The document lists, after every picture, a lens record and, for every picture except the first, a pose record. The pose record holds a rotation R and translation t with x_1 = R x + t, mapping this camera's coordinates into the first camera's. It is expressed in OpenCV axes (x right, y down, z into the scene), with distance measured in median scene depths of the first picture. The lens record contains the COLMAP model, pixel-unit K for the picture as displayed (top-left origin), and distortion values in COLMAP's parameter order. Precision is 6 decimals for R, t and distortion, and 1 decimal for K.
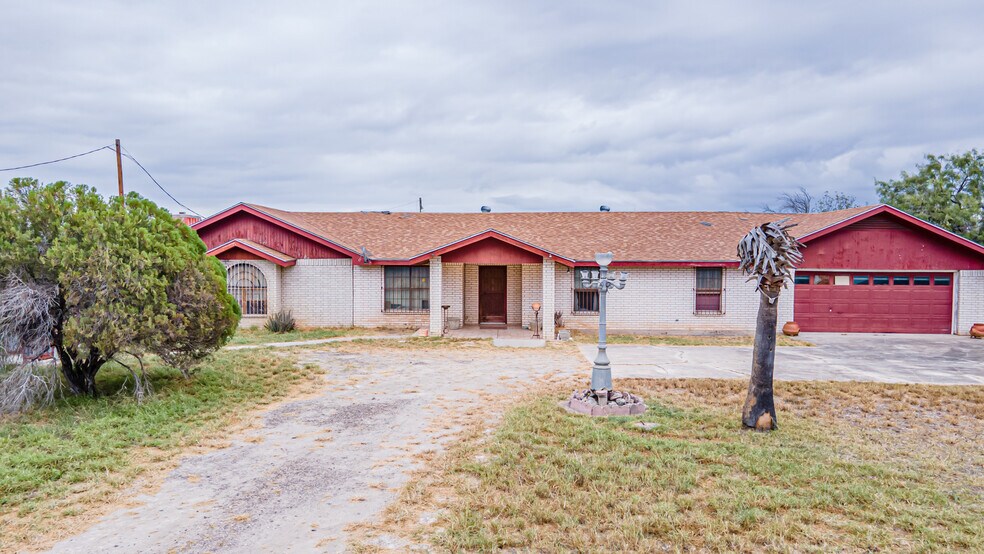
lens RADIAL K [[695.4, 0, 492.0], [0, 695.4, 277.0], [0, 0, 1]] dist [0.027404, 0.047221]
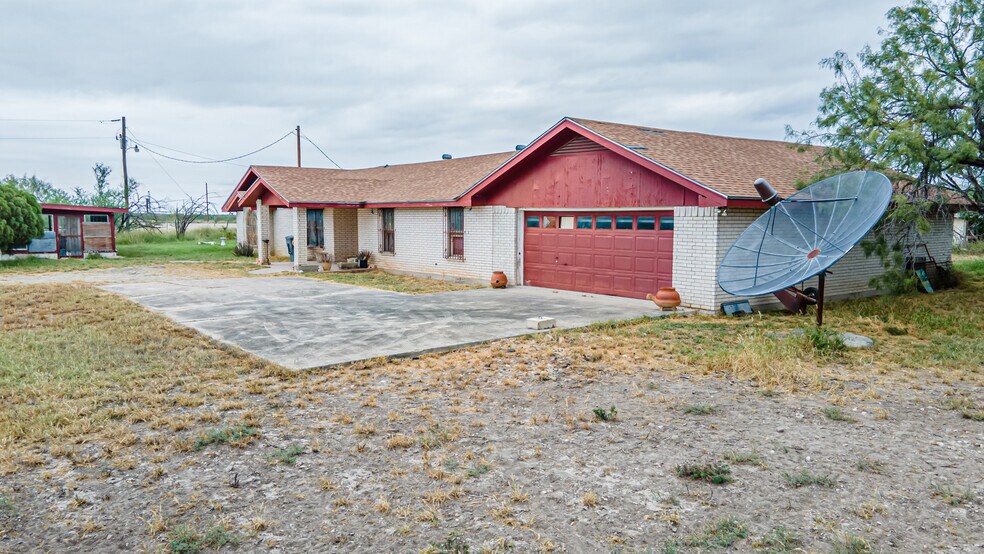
lens RADIAL K [[718.1, 0, 492.0], [0, 718.1, 277.0], [0, 0, 1]] dist [0.013325, 0.059535]
pose [[0.630158, 0.060896, -0.774076, 1.057139], [-0.018849, 0.997826, 0.063153, 0.016084], [0.776238, -0.025206, 0.629936, 0.442271]]
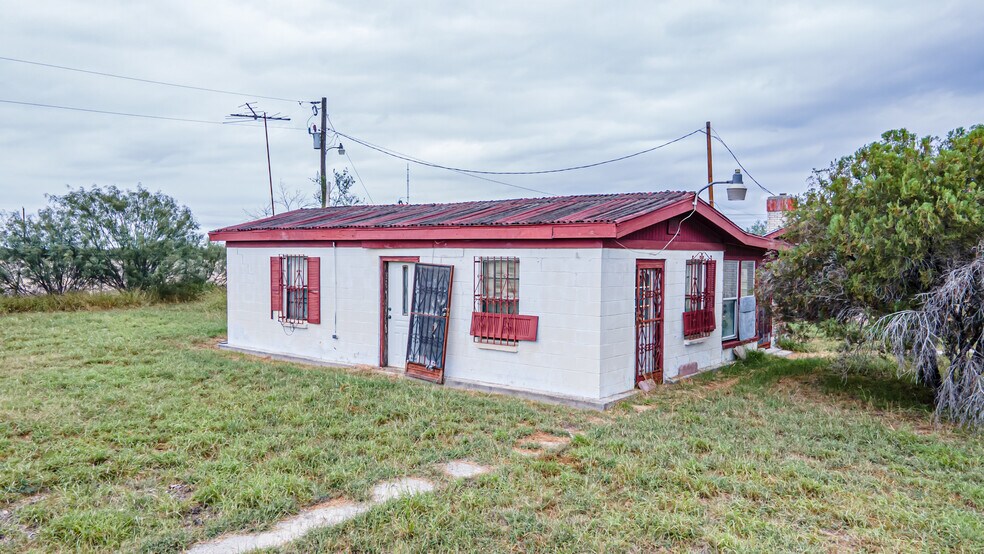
lens RADIAL K [[718.1, 0, 492.0], [0, 718.1, 277.0], [0, 0, 1]] dist [0.013325, 0.059535]
pose [[0.849100, 0.015091, -0.528016, -0.308402], [-0.014243, 0.999882, 0.005673, 0.017203], [0.528040, 0.002703, 0.849215, 0.012074]]
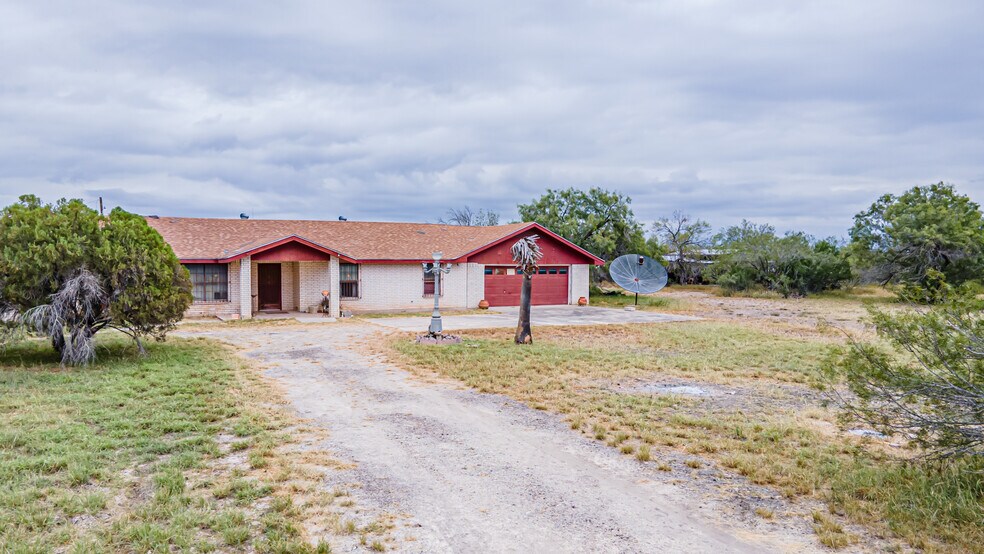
lens RADIAL K [[707.7, 0, 496.9], [0, 707.7, 303.1], [0, 0, 1]] dist [0.007229, 0.050340]
pose [[0.864969, -0.033927, 0.500678, -0.294212], [0.018206, 0.999177, 0.036255, 0.016209], [-0.501496, -0.022244, 0.864874, -0.306781]]
